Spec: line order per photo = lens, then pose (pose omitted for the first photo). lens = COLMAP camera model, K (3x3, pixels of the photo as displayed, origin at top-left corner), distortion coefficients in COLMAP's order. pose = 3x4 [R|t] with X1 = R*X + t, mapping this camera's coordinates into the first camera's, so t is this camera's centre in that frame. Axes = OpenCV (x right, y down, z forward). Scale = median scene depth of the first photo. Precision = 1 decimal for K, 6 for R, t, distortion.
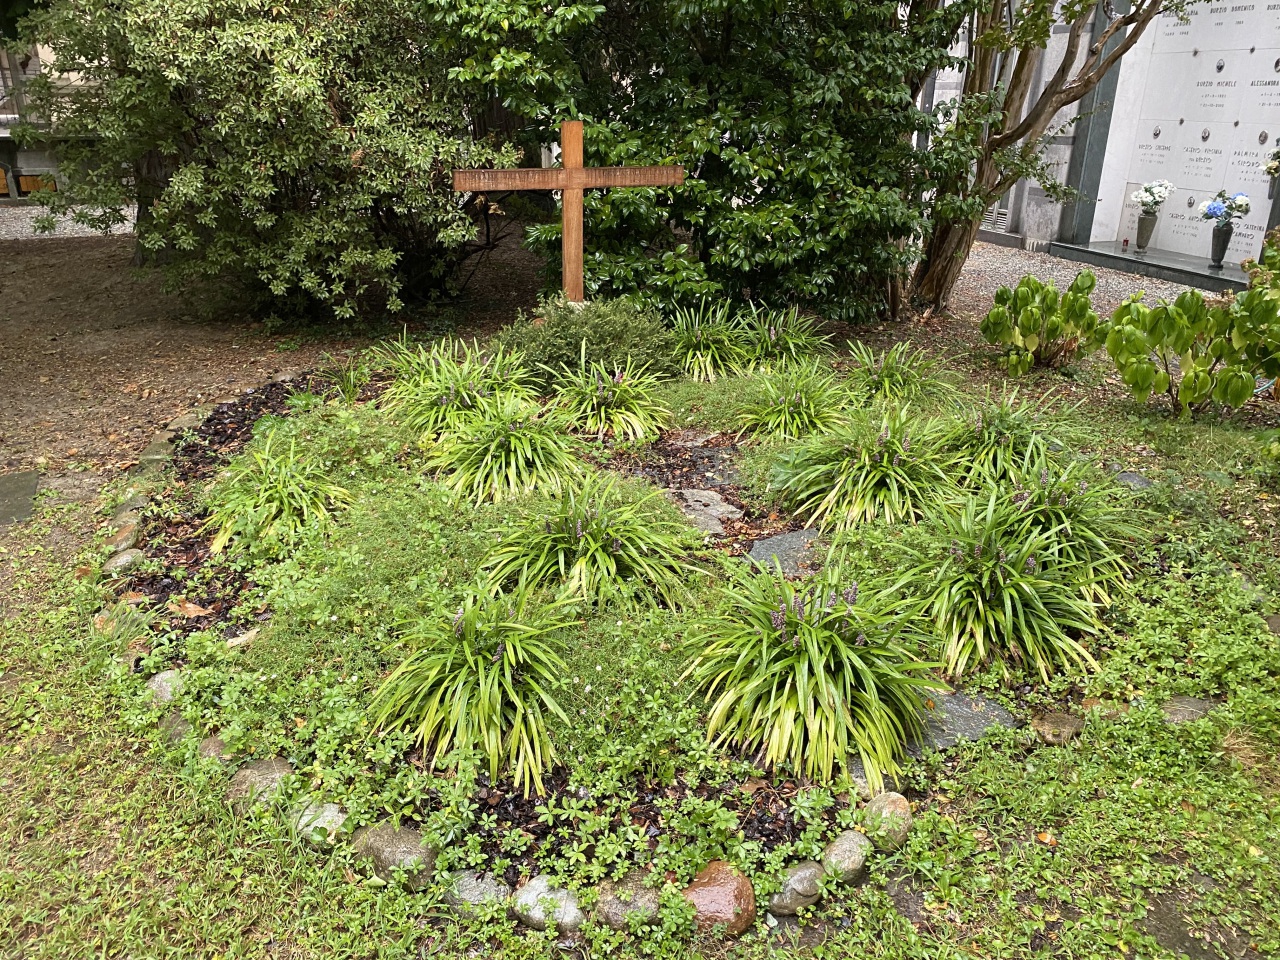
lens RADIAL K [[967.7, 0, 643.9], [0, 967.7, 447.3], [0, 0, 1]] dist [0.075844, -0.110995]
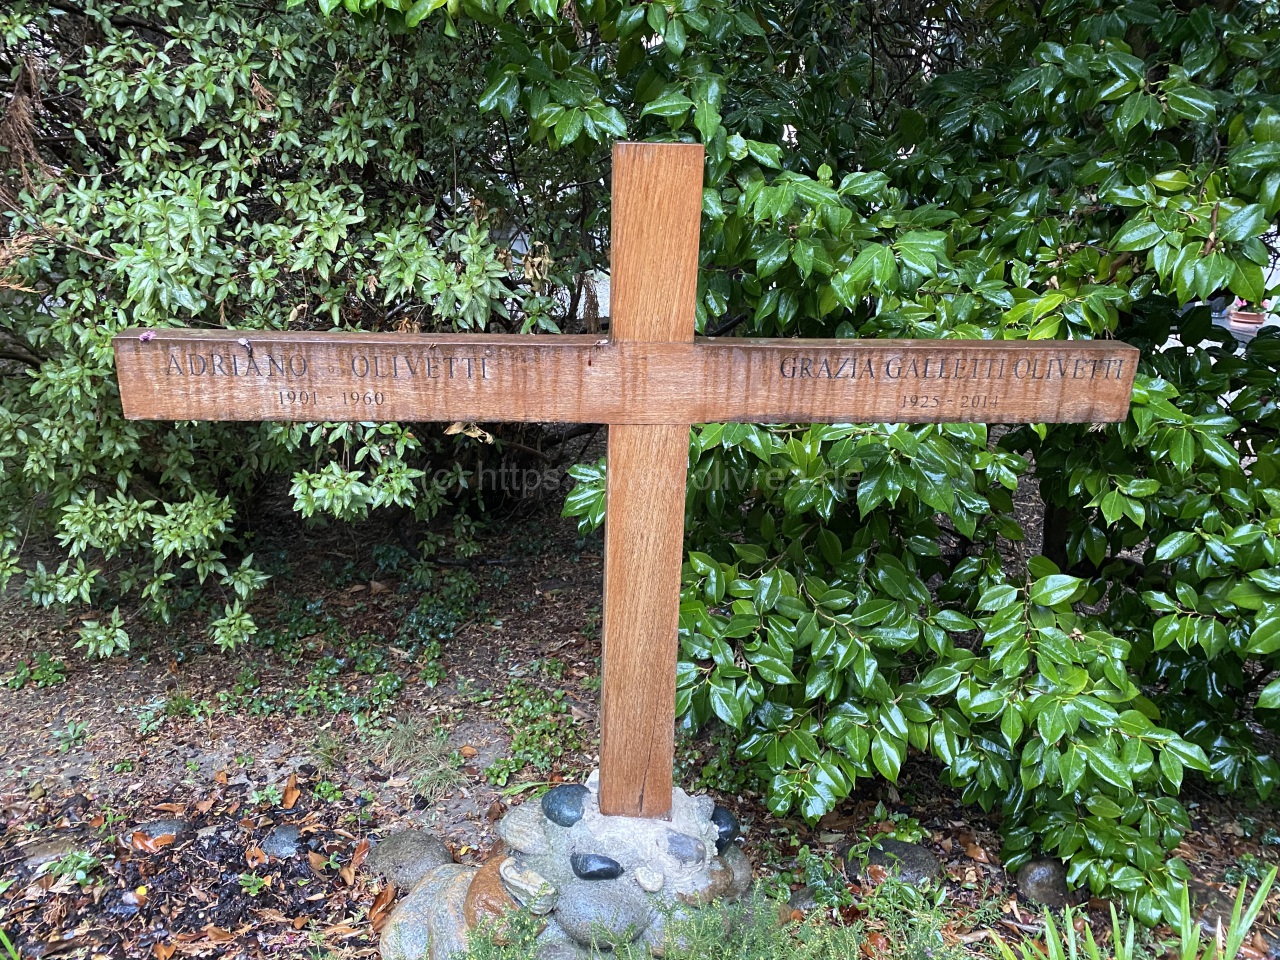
lens RADIAL K [[967.7, 0, 643.9], [0, 967.7, 447.3], [0, 0, 1]] dist [0.075844, -0.110995]
pose [[0.963652, 0.093565, -0.250241, -0.011607], [-0.111497, 0.992045, -0.058435, -0.223564], [0.242783, 0.084212, 0.966419, 0.694964]]
